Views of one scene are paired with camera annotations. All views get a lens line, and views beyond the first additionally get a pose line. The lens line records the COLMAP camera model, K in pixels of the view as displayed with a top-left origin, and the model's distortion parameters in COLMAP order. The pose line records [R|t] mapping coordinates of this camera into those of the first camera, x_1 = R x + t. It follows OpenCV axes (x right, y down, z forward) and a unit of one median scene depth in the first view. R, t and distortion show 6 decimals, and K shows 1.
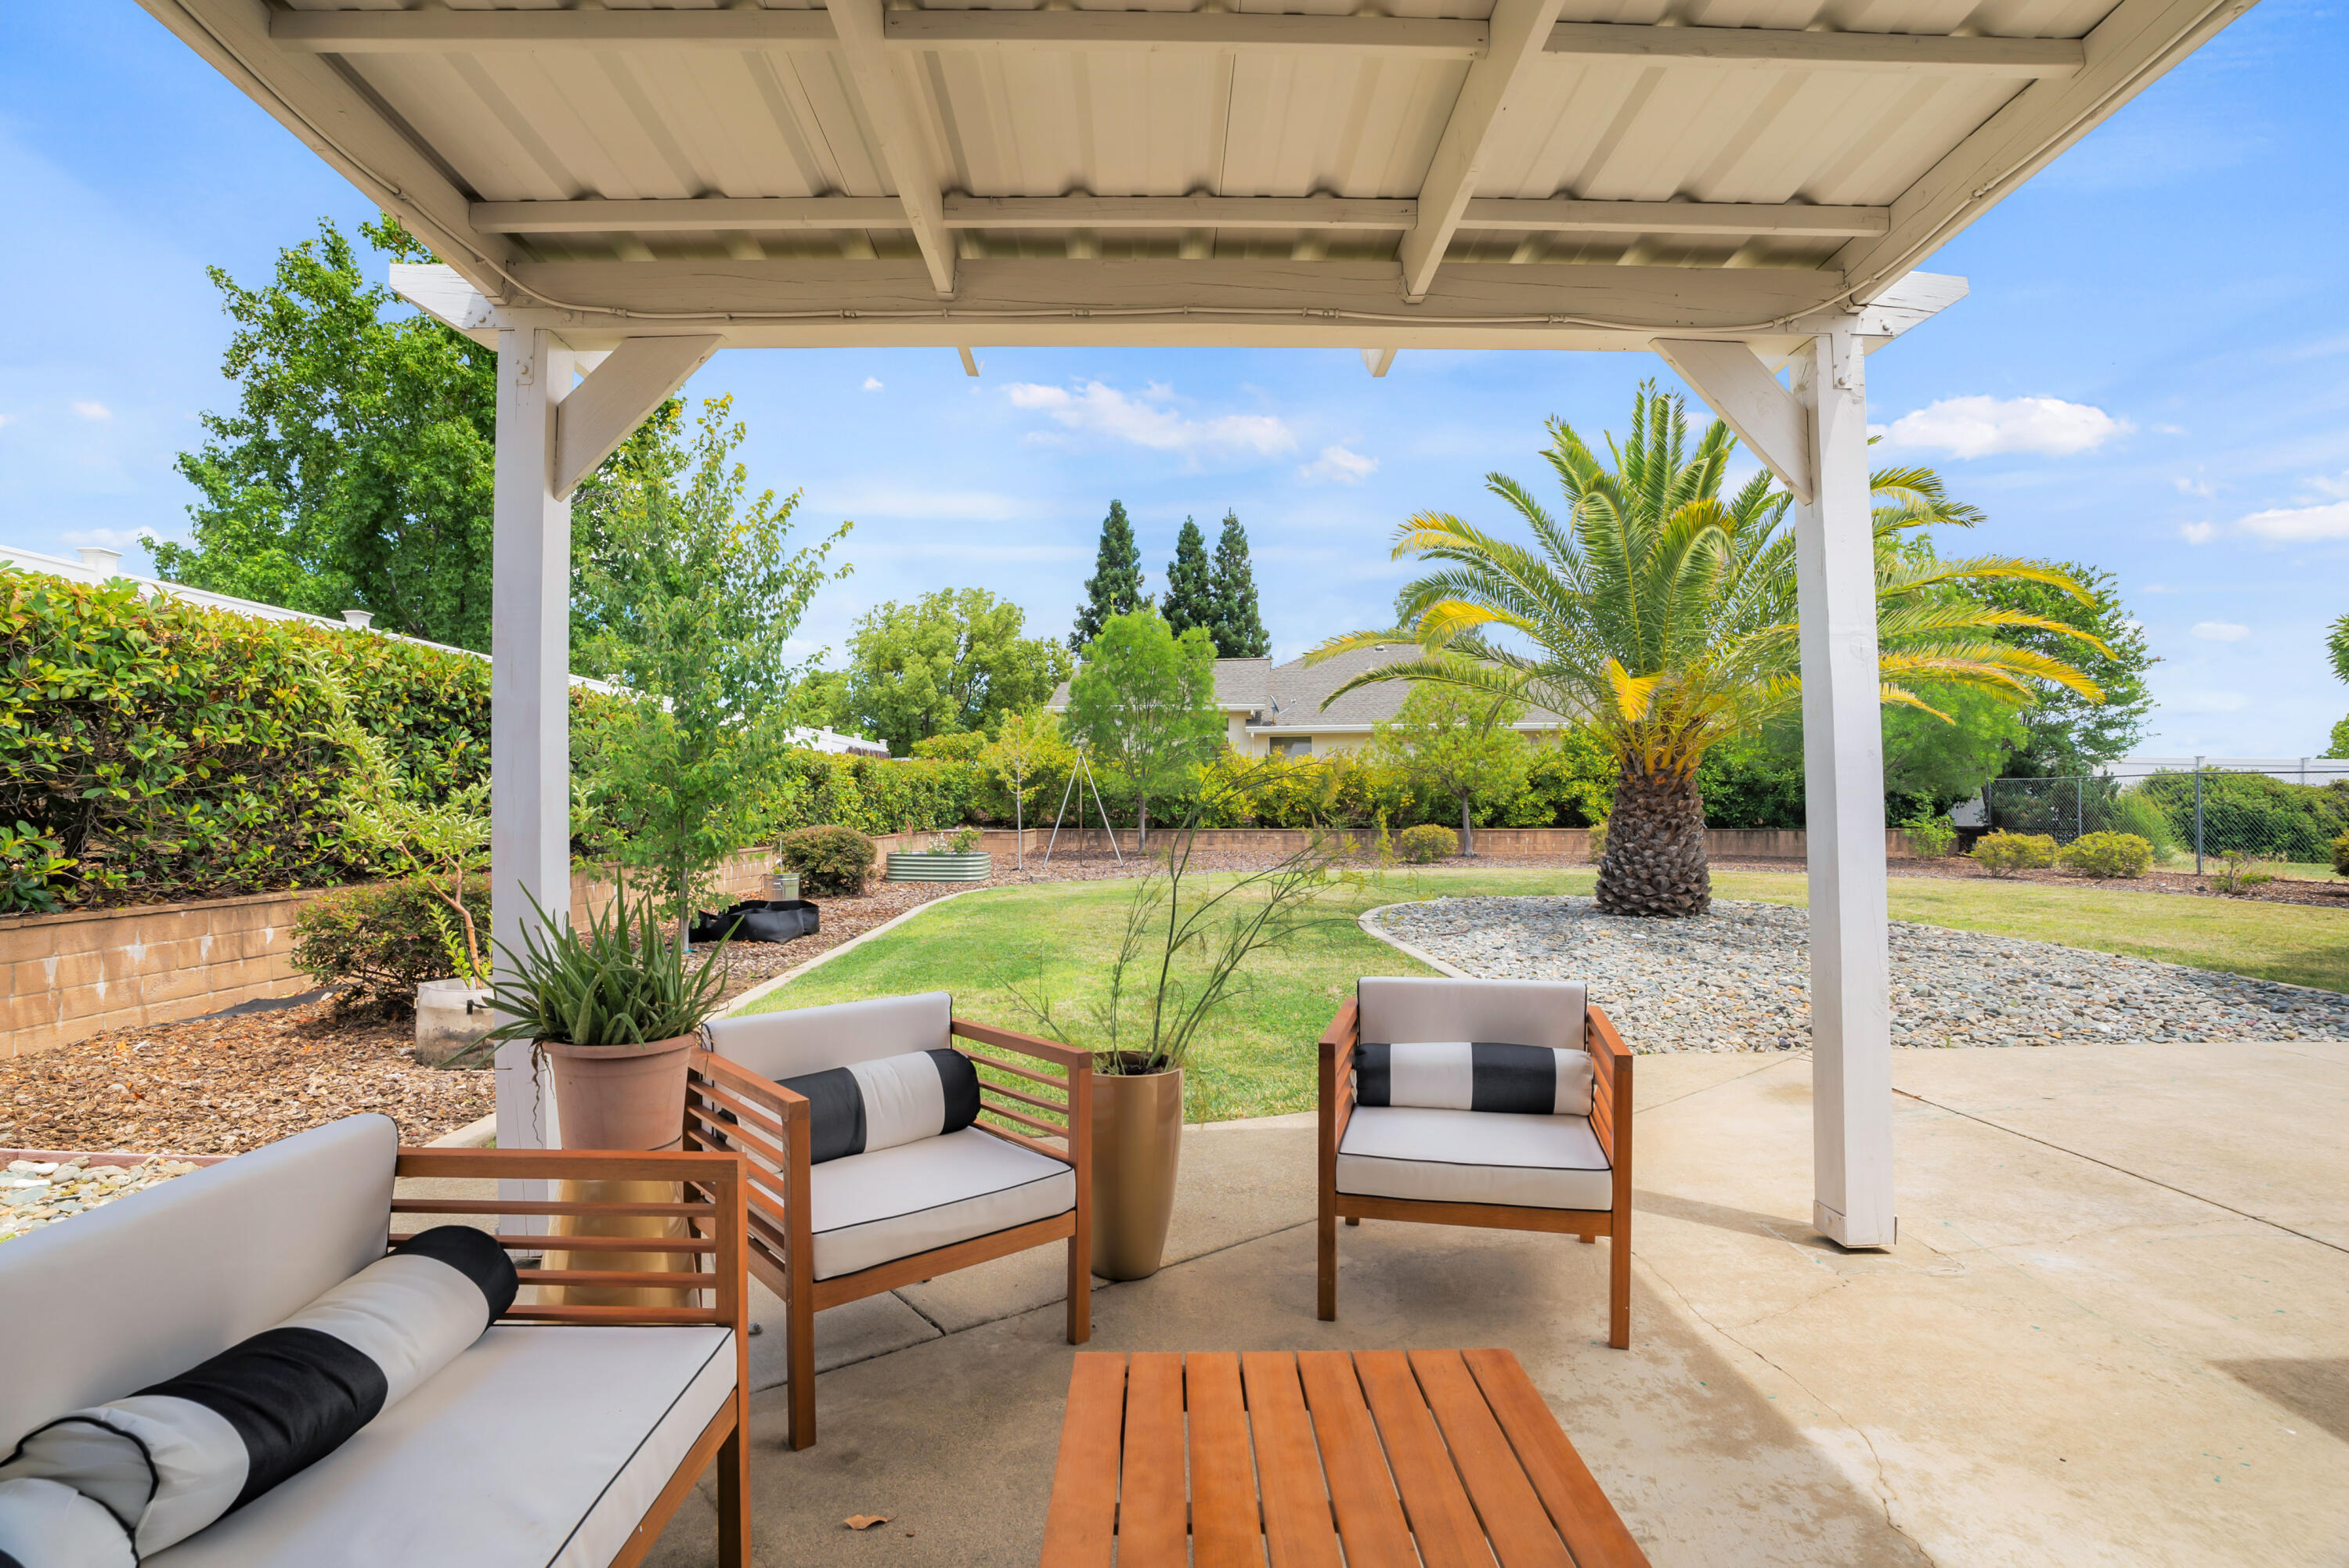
lens RADIAL K [[1097.4, 0, 1174.2], [0, 1097.4, 793.0], [0, 0, 1]] dist [-0.072405, 0.027564]
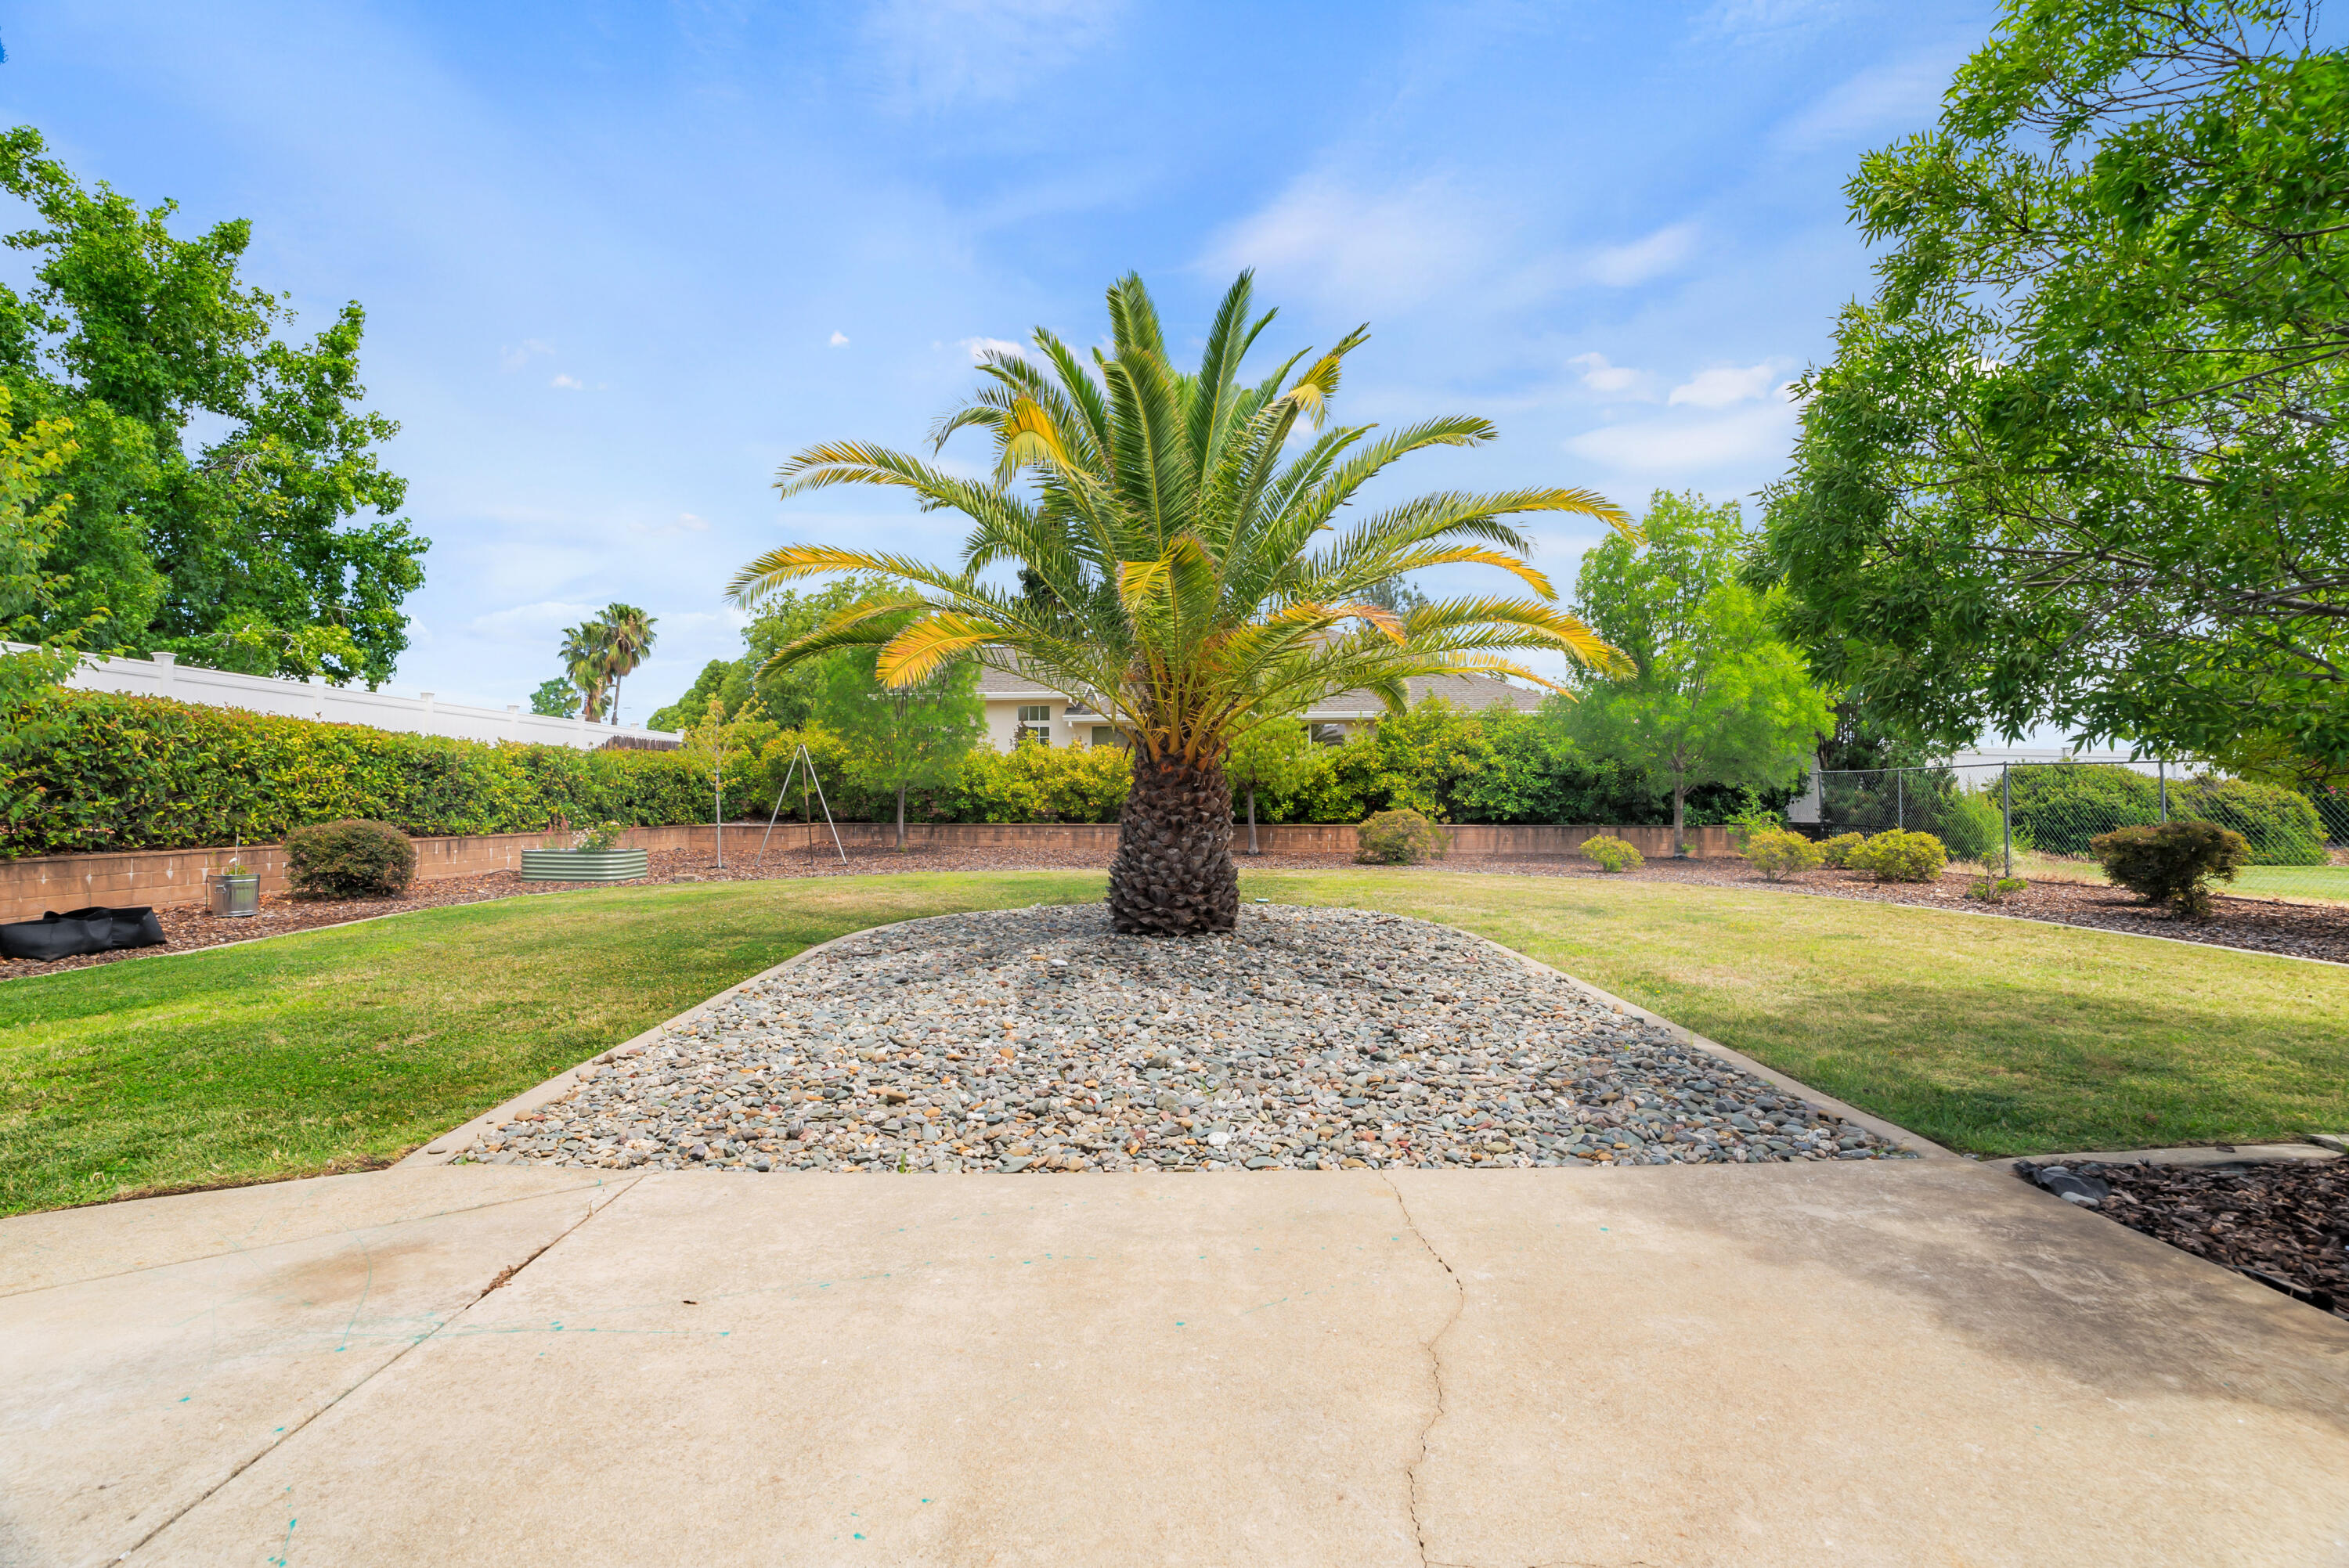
lens RADIAL K [[1089.6, 0, 1174.5], [0, 1089.6, 784.0], [0, 0, 1]] dist [-0.071473, 0.026368]
pose [[0.999997, 0.001489, -0.001914, 0.277272], [-0.001493, 0.999996, -0.002437, 0.001227], [0.001910, 0.002440, 0.999995, 0.105406]]
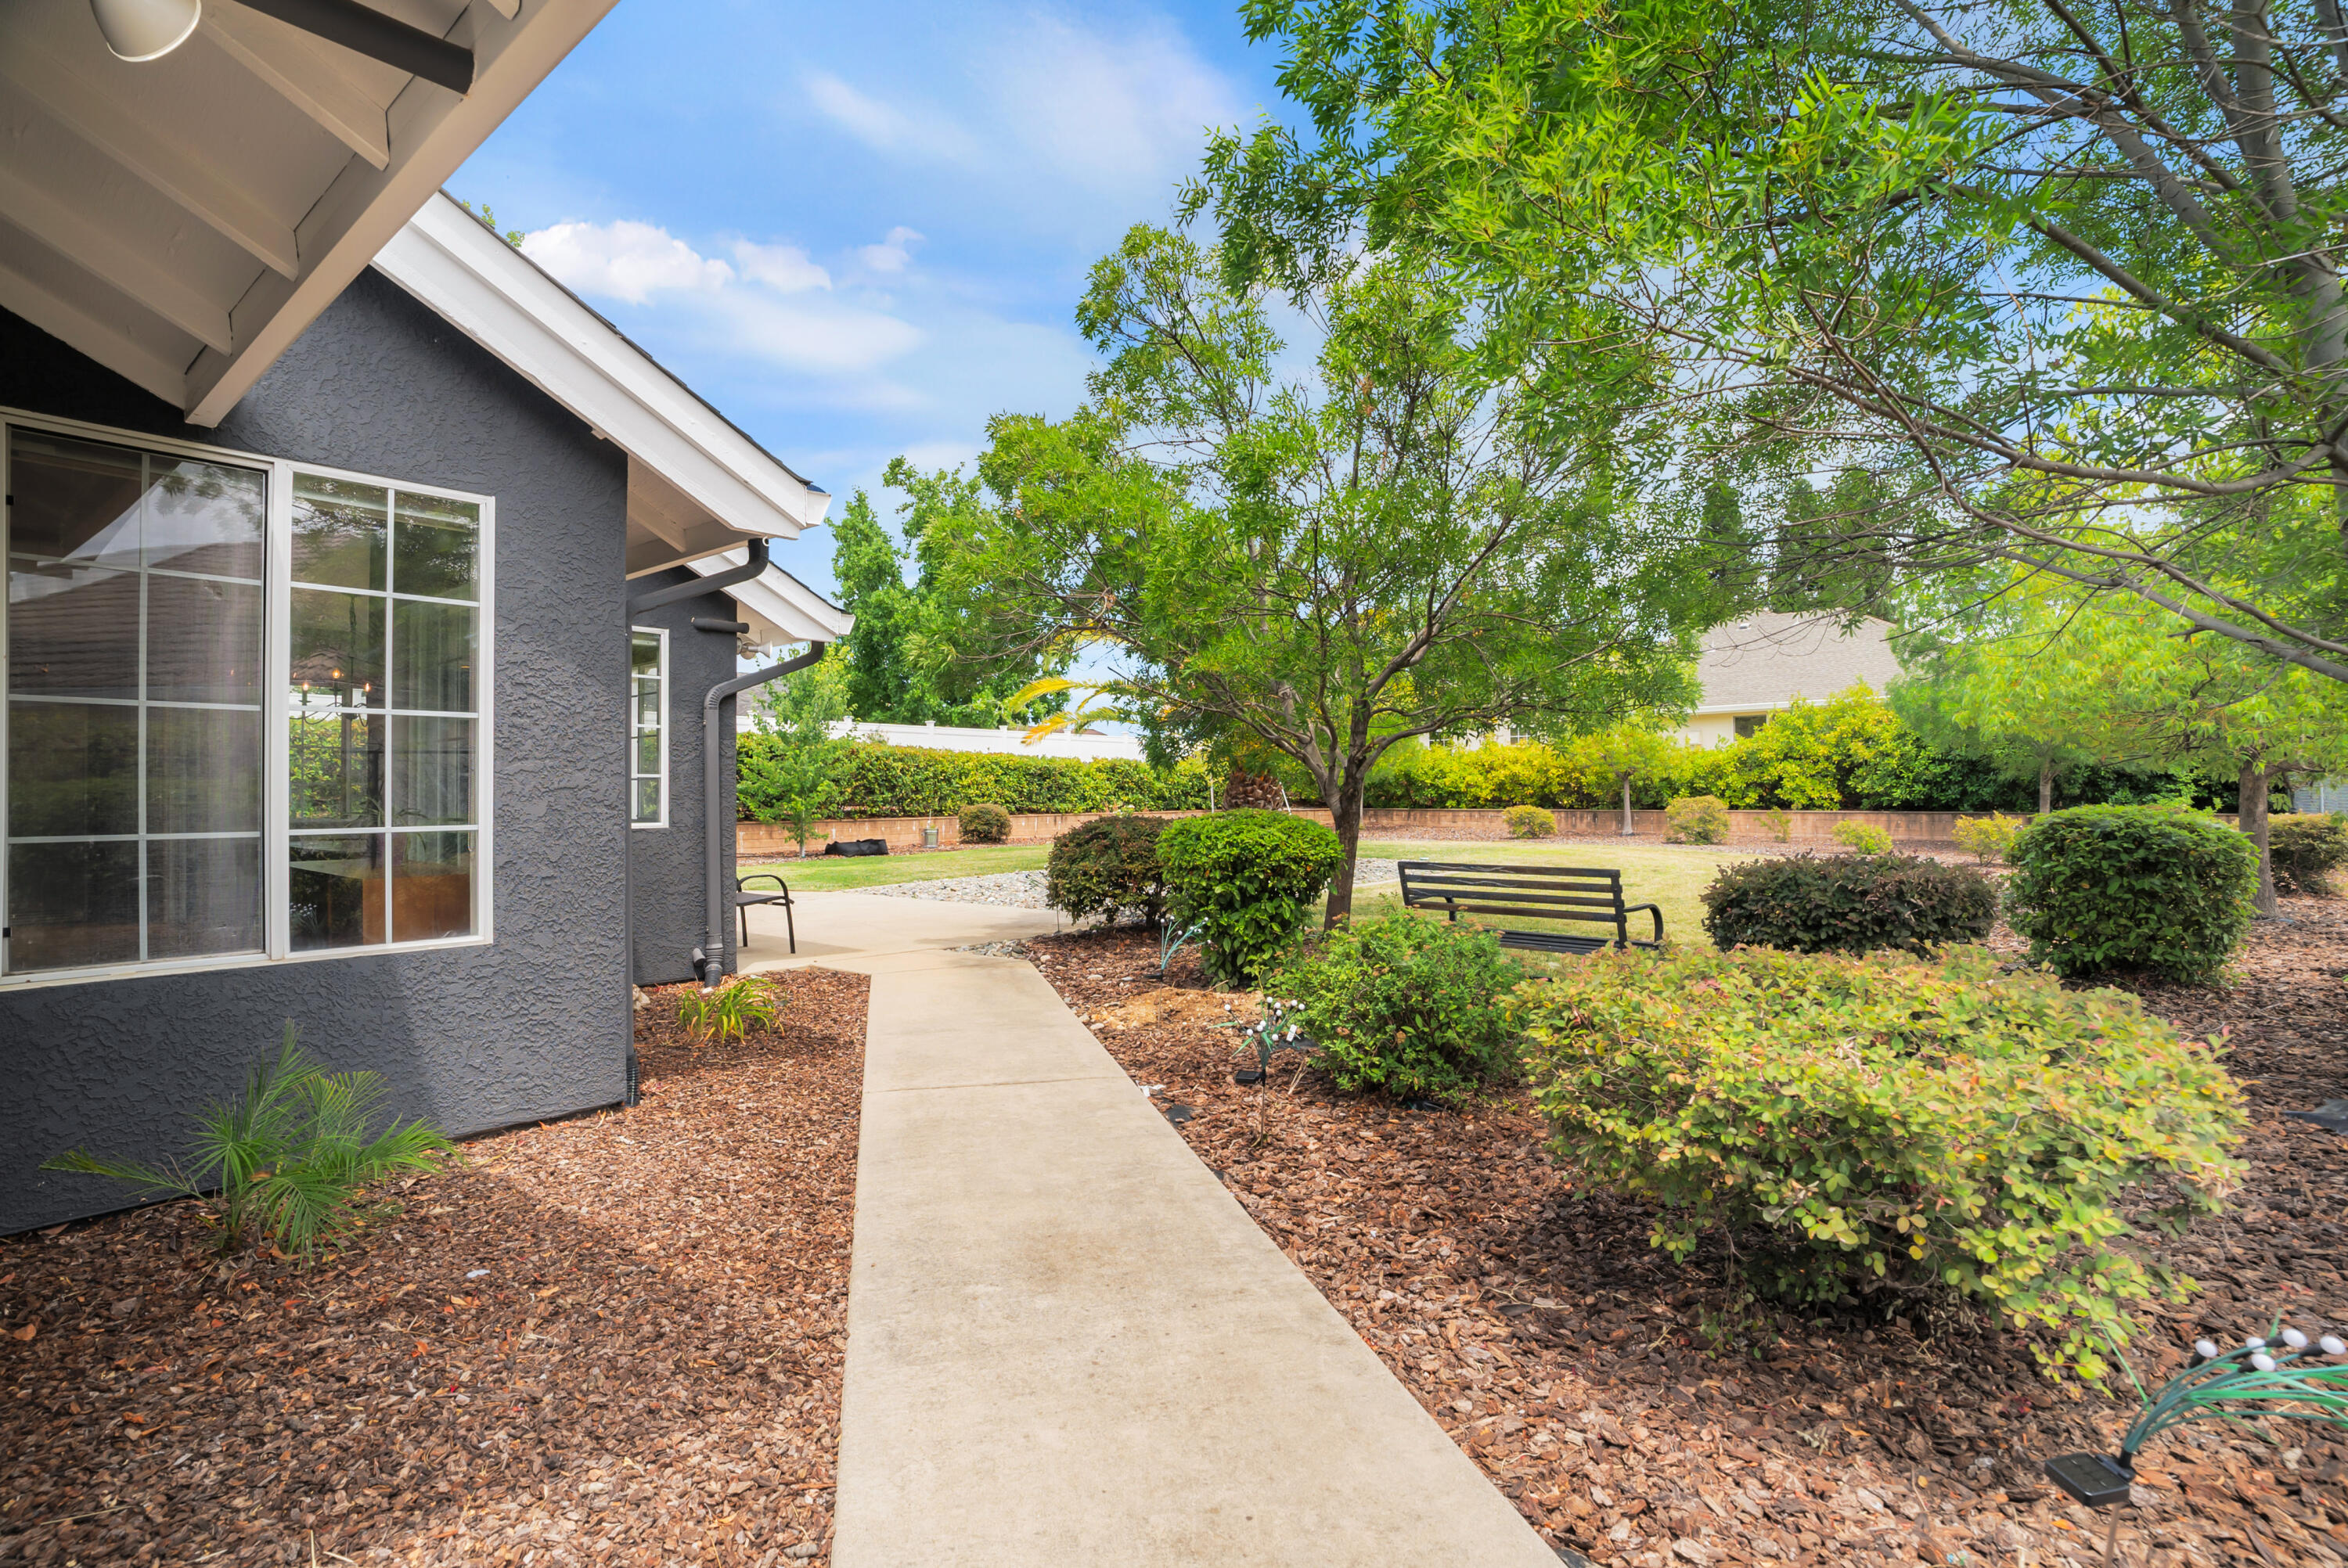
lens RADIAL K [[1096.9, 0, 1173.7], [0, 1096.9, 793.0], [0, 0, 1]] dist [-0.072405, 0.027564]
pose [[0.769202, -0.004366, -0.638990, 0.822266], [0.014452, 0.999840, 0.010564, -0.001411], [0.638842, -0.017361, 0.769142, -0.137392]]
